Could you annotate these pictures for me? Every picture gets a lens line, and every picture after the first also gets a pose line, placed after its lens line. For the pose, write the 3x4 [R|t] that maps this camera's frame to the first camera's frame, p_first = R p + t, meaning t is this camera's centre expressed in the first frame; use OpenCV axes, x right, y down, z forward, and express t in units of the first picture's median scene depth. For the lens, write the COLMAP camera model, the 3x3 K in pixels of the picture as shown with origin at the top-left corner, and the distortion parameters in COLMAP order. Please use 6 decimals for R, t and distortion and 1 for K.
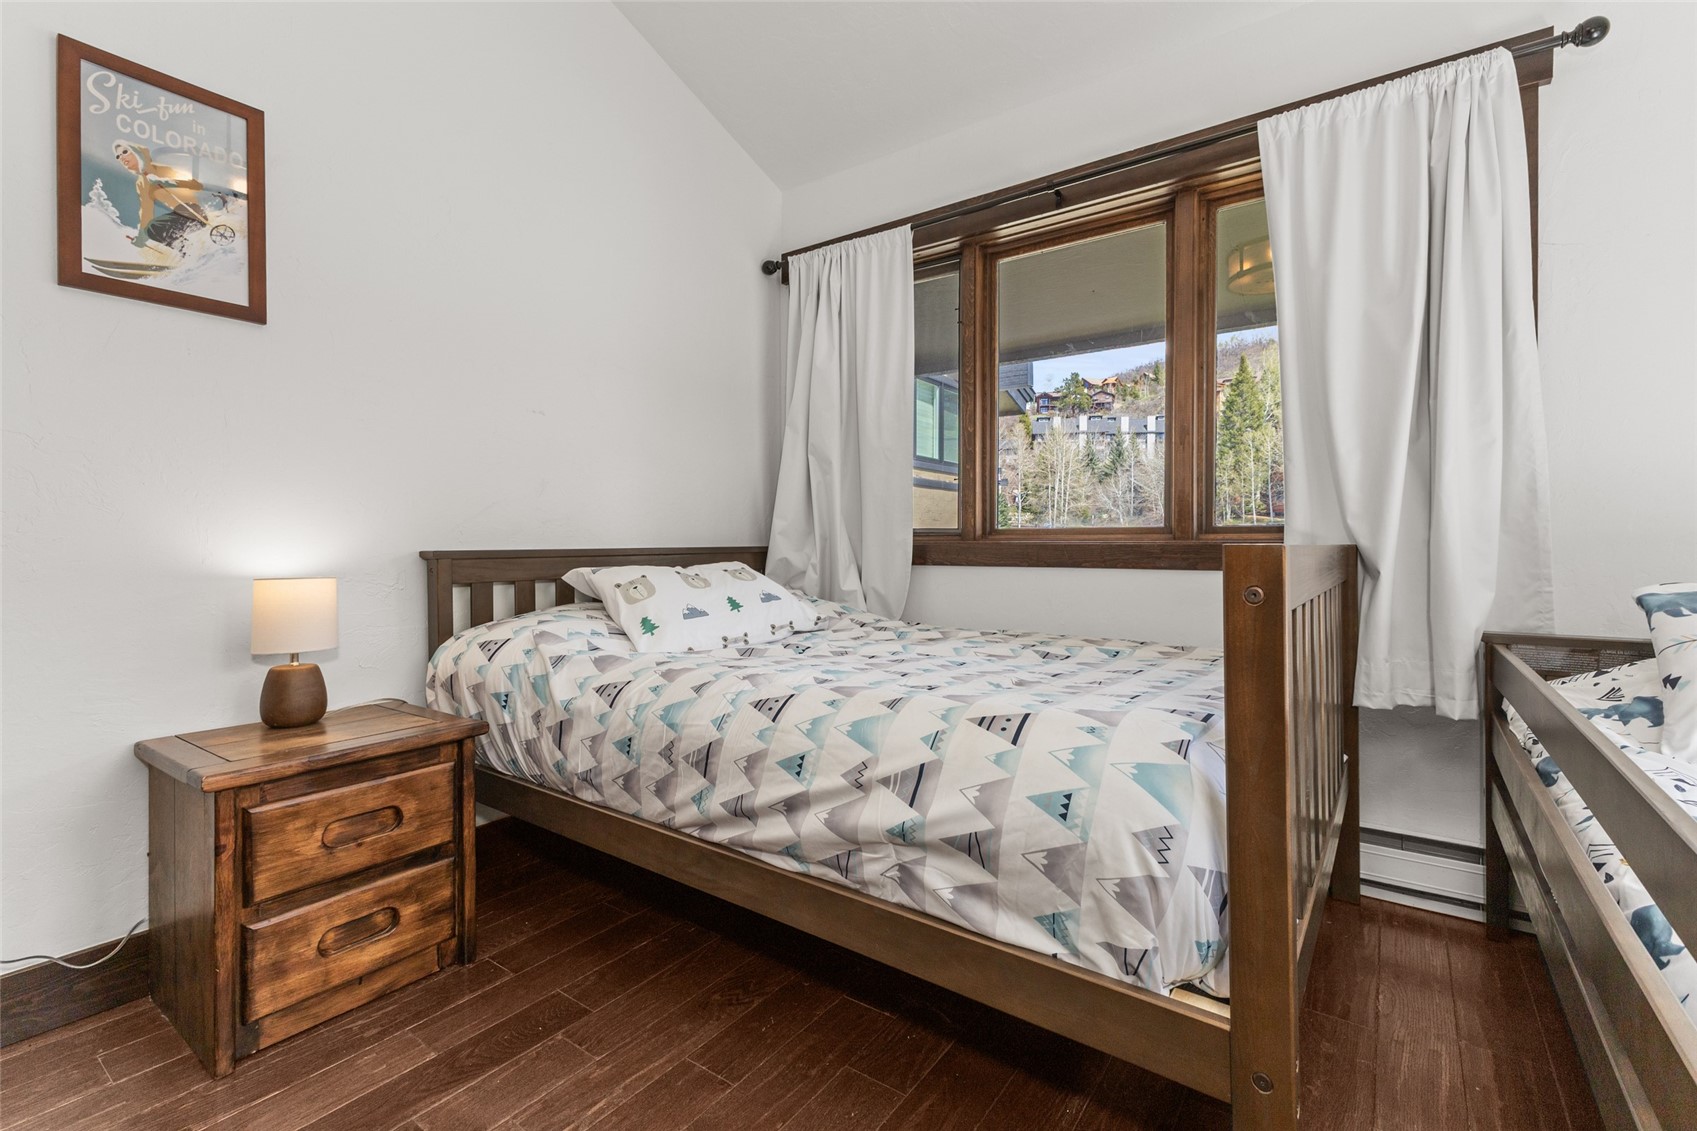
lens RADIAL K [[763.5, 0, 847.8], [0, 763.5, 540.0], [0, 0, 1]] dist [0.005004, 0.000277]
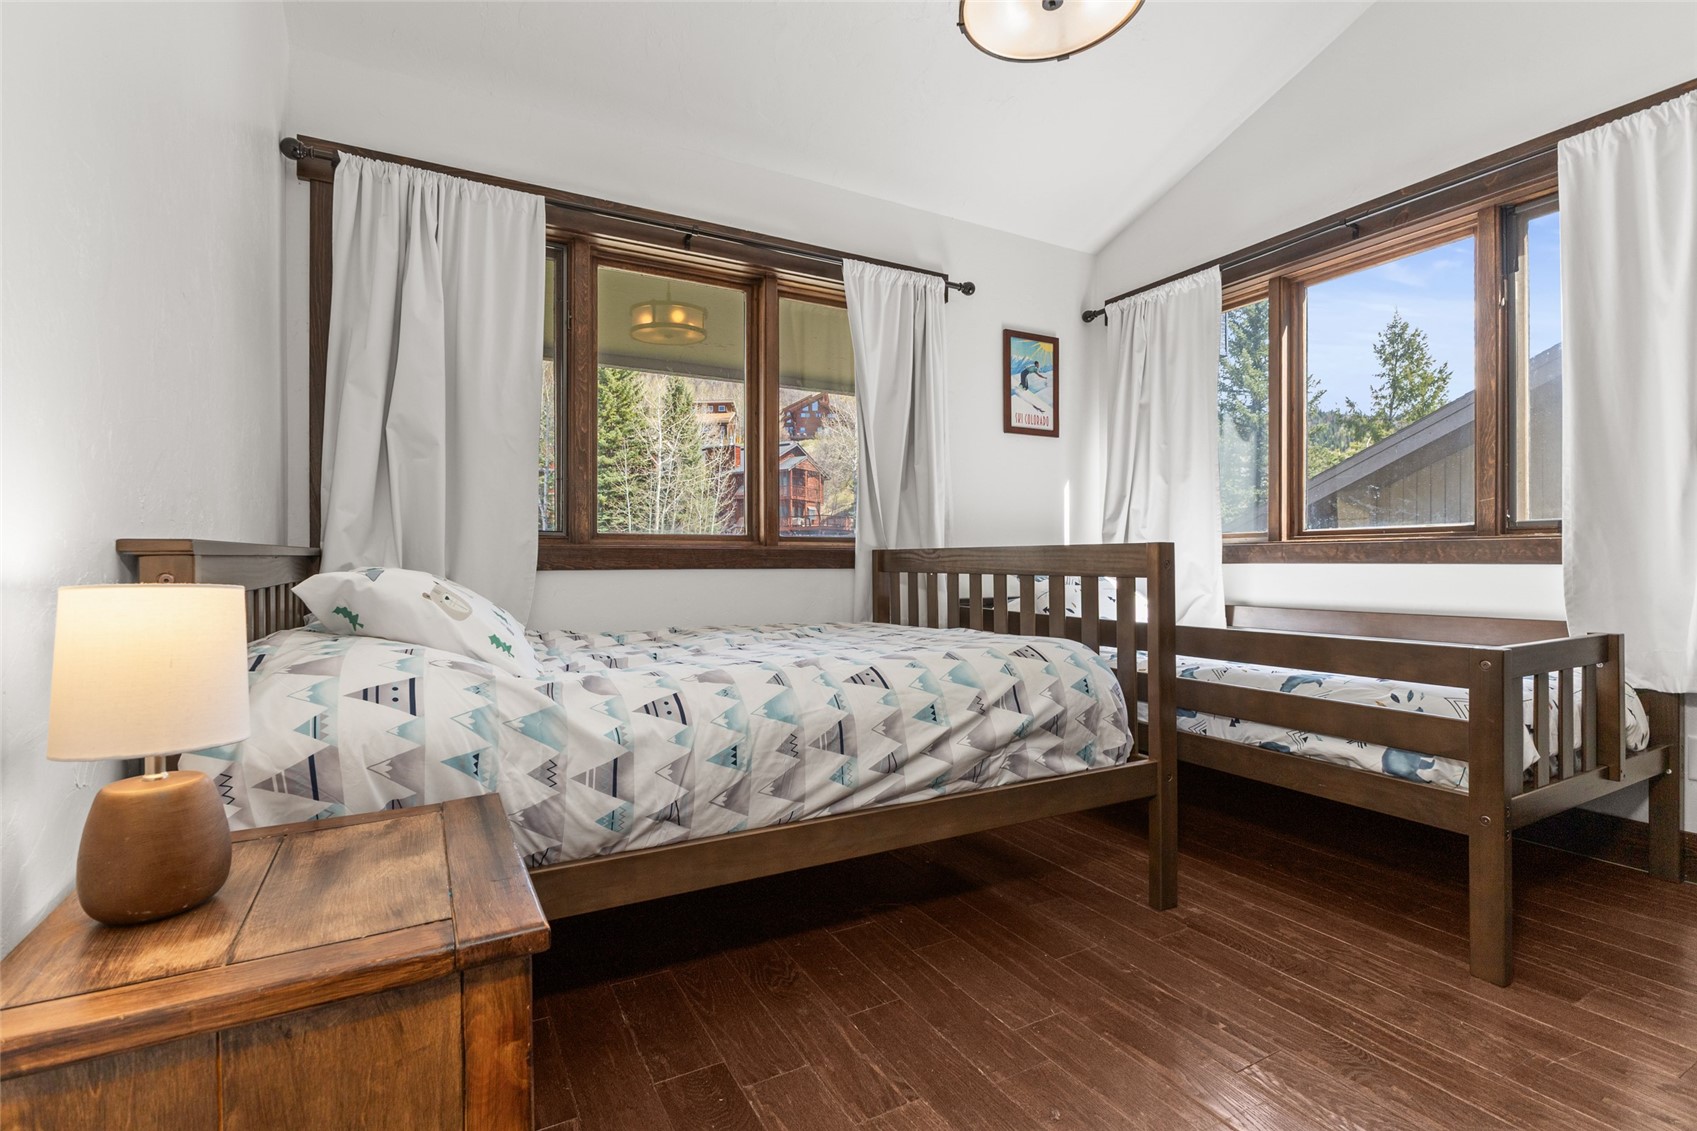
lens RADIAL K [[771.7, 0, 848.5], [0, 771.7, 565.5], [0, 0, 1]] dist [-0.007883, -0.000173]
pose [[0.427995, -0.004956, 0.903768, -1.116148], [-0.002952, 0.999972, 0.006882, 0.038561], [-0.903776, -0.005614, 0.427968, 0.513466]]
